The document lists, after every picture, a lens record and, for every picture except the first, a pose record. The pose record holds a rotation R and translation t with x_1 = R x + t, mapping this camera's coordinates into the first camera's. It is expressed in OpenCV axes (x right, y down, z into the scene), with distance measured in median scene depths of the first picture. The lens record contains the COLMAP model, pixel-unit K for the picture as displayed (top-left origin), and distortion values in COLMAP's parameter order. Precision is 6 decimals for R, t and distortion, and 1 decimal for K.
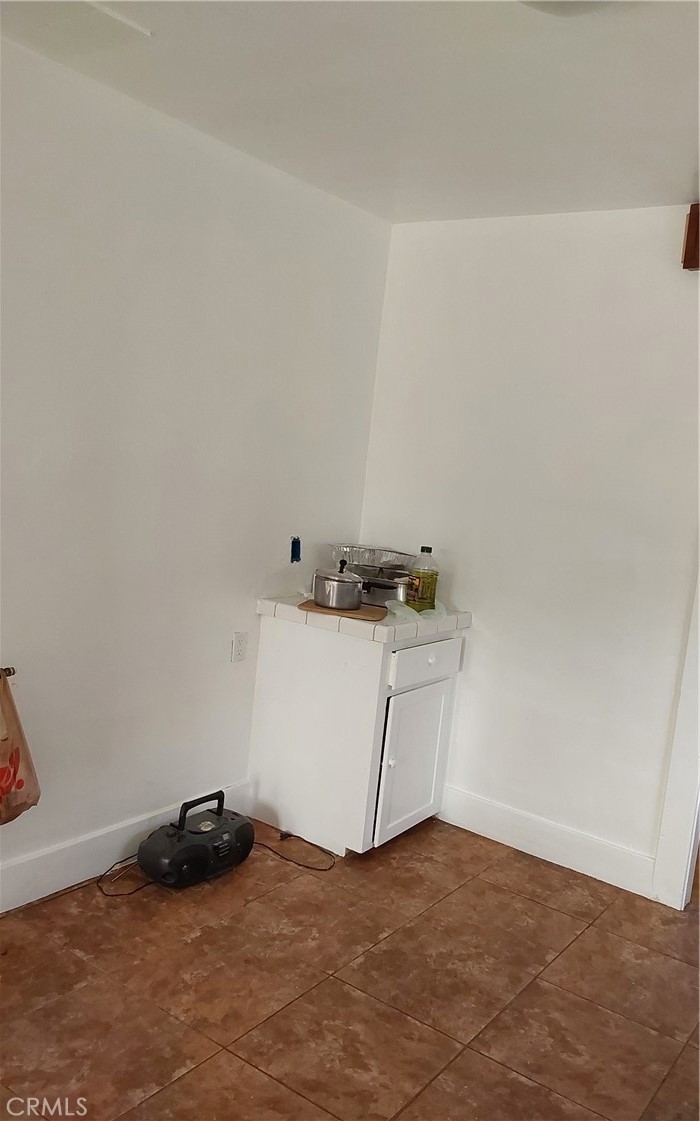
lens RADIAL K [[912.8, 0, 353.0], [0, 912.8, 575.2], [0, 0, 1]] dist [0.133446, -0.218668]
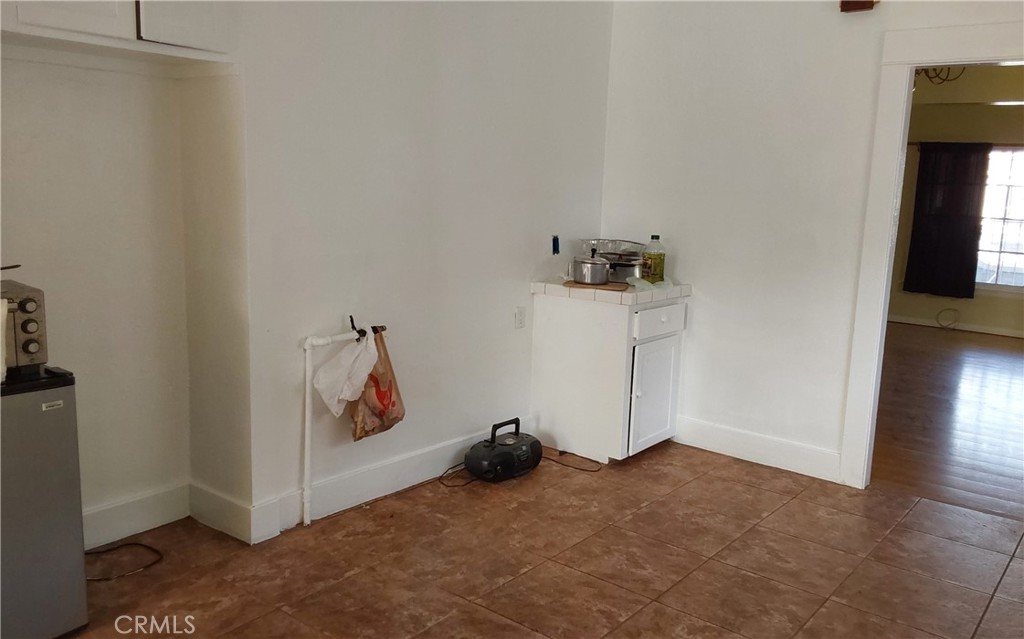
lens RADIAL K [[833.8, 0, 509.6], [0, 833.8, 322.8], [0, 0, 1]] dist [0.133446, -0.218668]
pose [[0.996201, -0.056829, -0.065979, -0.069224], [0.058525, 0.997996, 0.024059, 0.065452], [0.064479, -0.027829, 0.997531, -0.284330]]
